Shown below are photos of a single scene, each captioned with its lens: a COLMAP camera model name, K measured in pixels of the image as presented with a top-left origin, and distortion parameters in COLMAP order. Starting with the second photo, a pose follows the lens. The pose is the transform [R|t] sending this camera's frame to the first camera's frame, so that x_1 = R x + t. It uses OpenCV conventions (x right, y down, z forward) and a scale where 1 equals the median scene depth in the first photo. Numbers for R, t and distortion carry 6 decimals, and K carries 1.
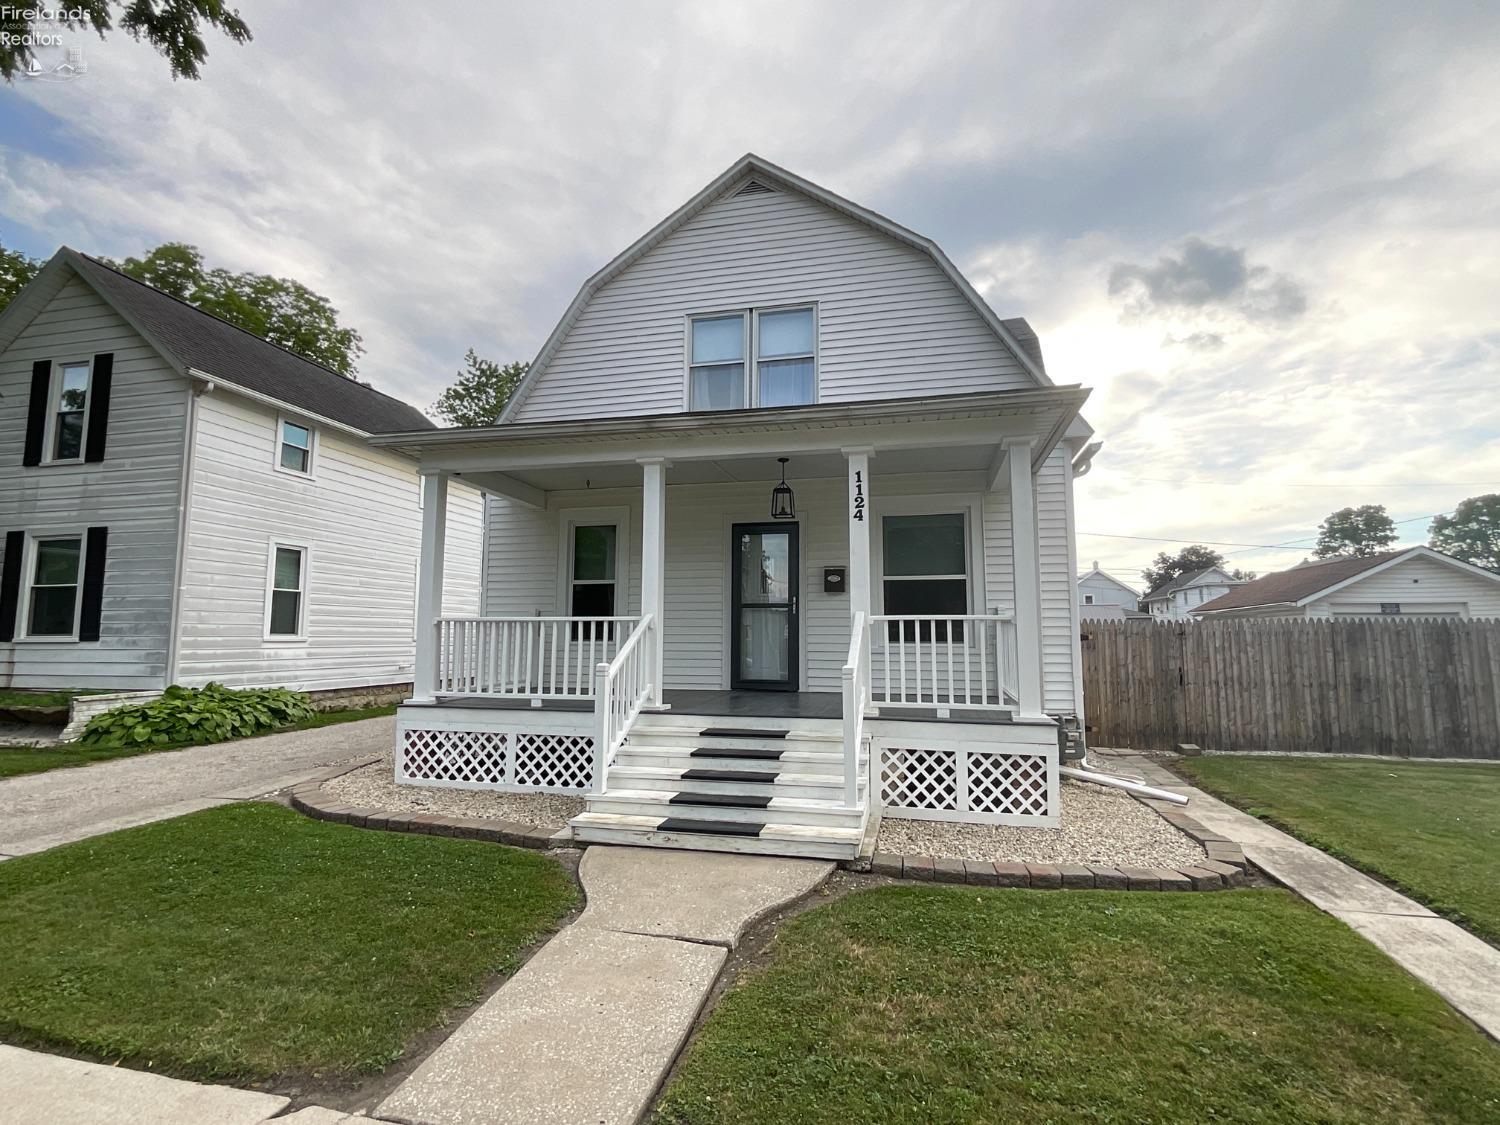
lens RADIAL K [[727.7, 0, 750.0], [0, 727.7, 562.5], [0, 0, 1]] dist [-0.013007, 0.012525]
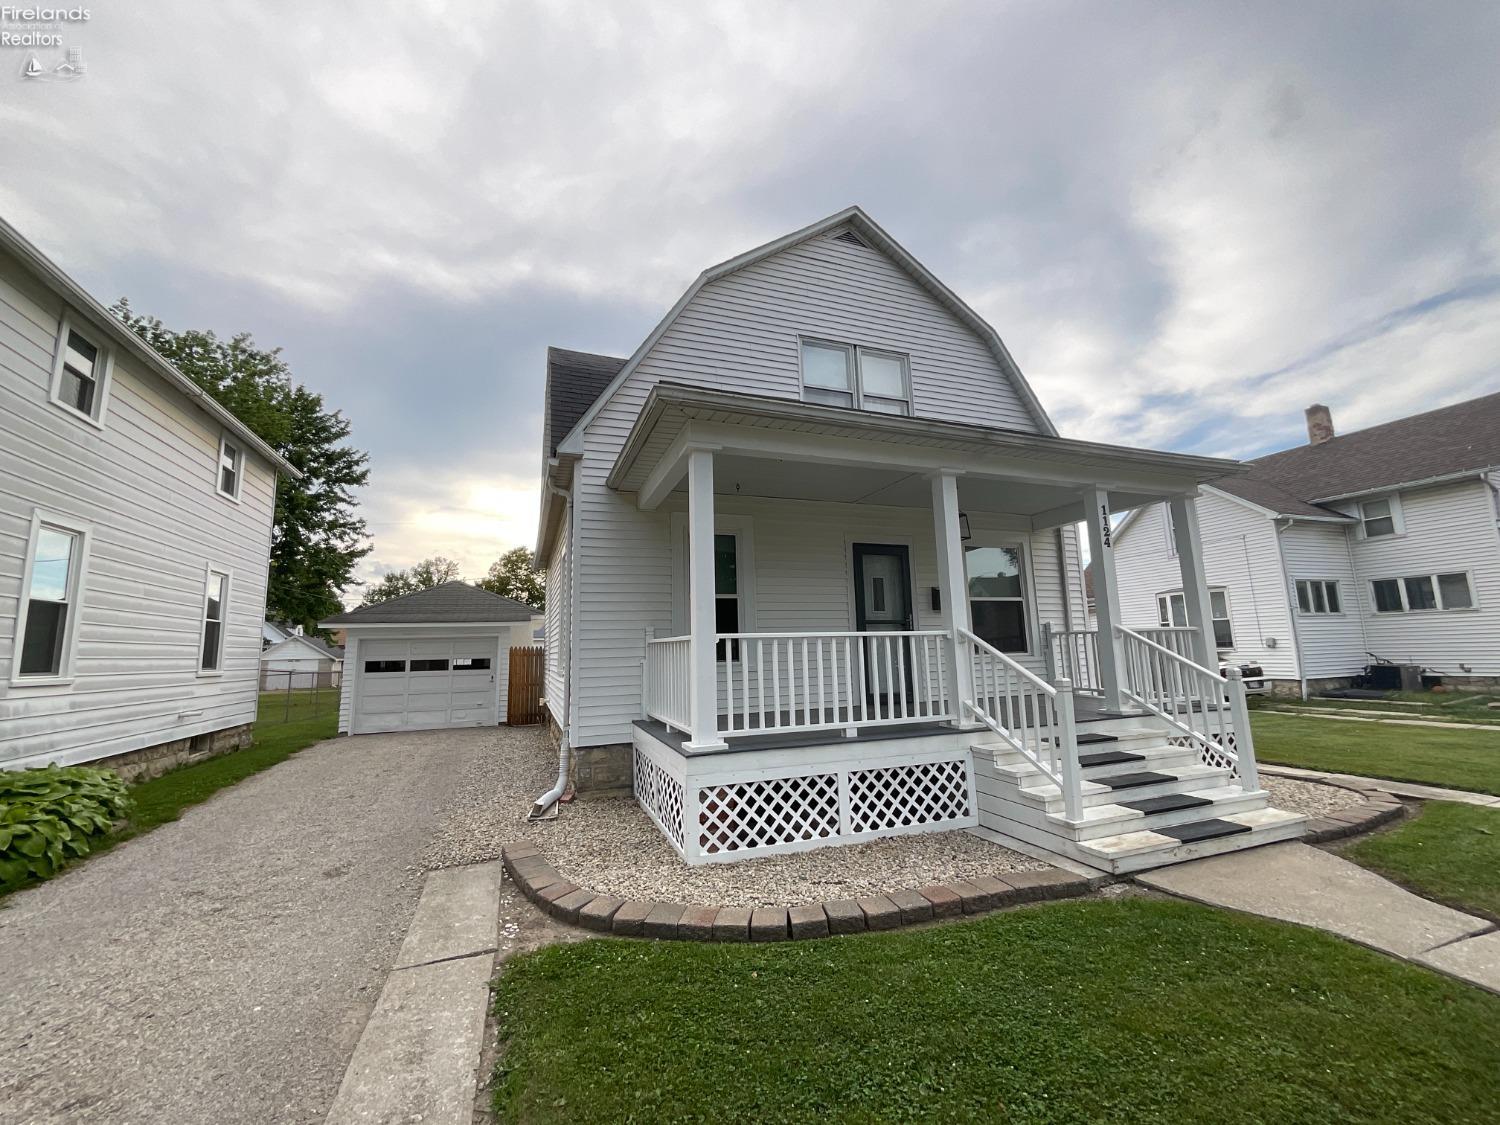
lens RADIAL K [[609.2, 0, 750.0], [0, 609.2, 562.5], [0, 0, 1]] dist [-0.001823, 0.000420]
pose [[0.830776, 0.056649, 0.553716, -0.603943], [-0.027348, 0.997760, -0.061047, 0.030086], [-0.555934, 0.035573, 0.830465, 0.347957]]
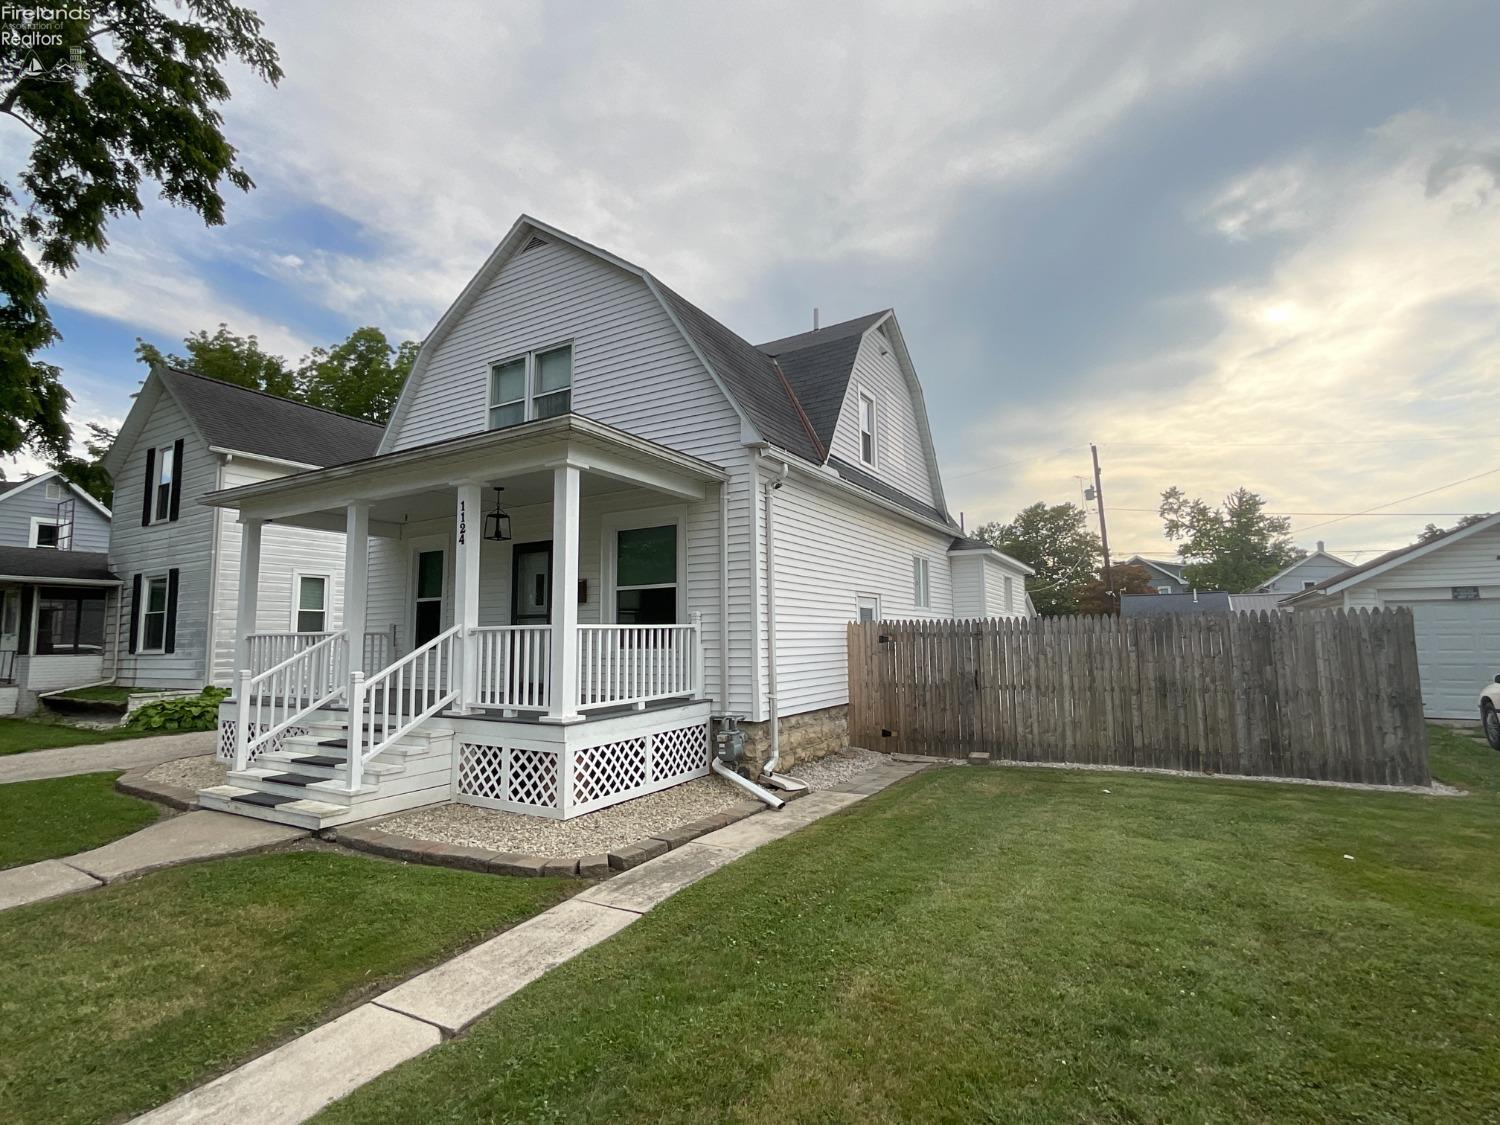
lens RADIAL K [[727.7, 0, 750.0], [0, 727.7, 562.5], [0, 0, 1]] dist [-0.013007, 0.012525]
pose [[0.955747, -0.046728, -0.290454, 0.632380], [0.046176, 0.998895, -0.008756, 0.001482], [0.290542, -0.005043, 0.956849, 0.024425]]
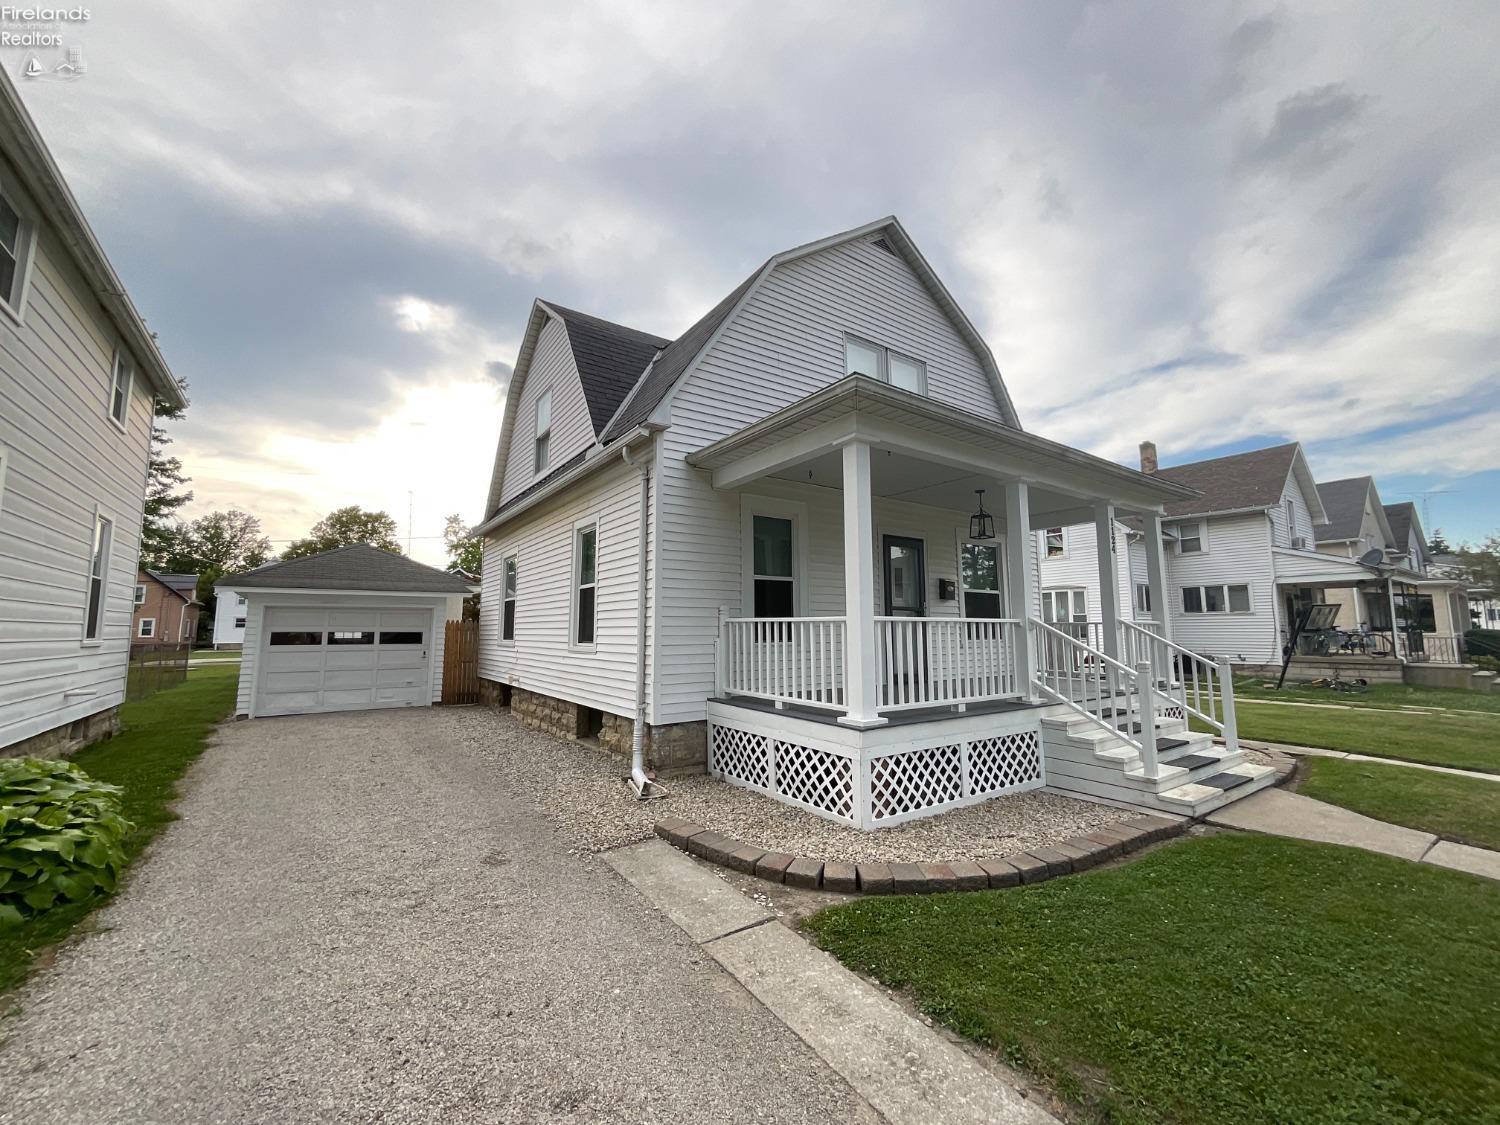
lens RADIAL K [[609.2, 0, 750.0], [0, 609.2, 562.5], [0, 0, 1]] dist [-0.001823, 0.000420]
pose [[0.662737, 0.079666, 0.744603, -0.821385], [-0.071509, 0.996514, -0.042972, 0.042836], [-0.745430, -0.024766, 0.666123, 0.509805]]
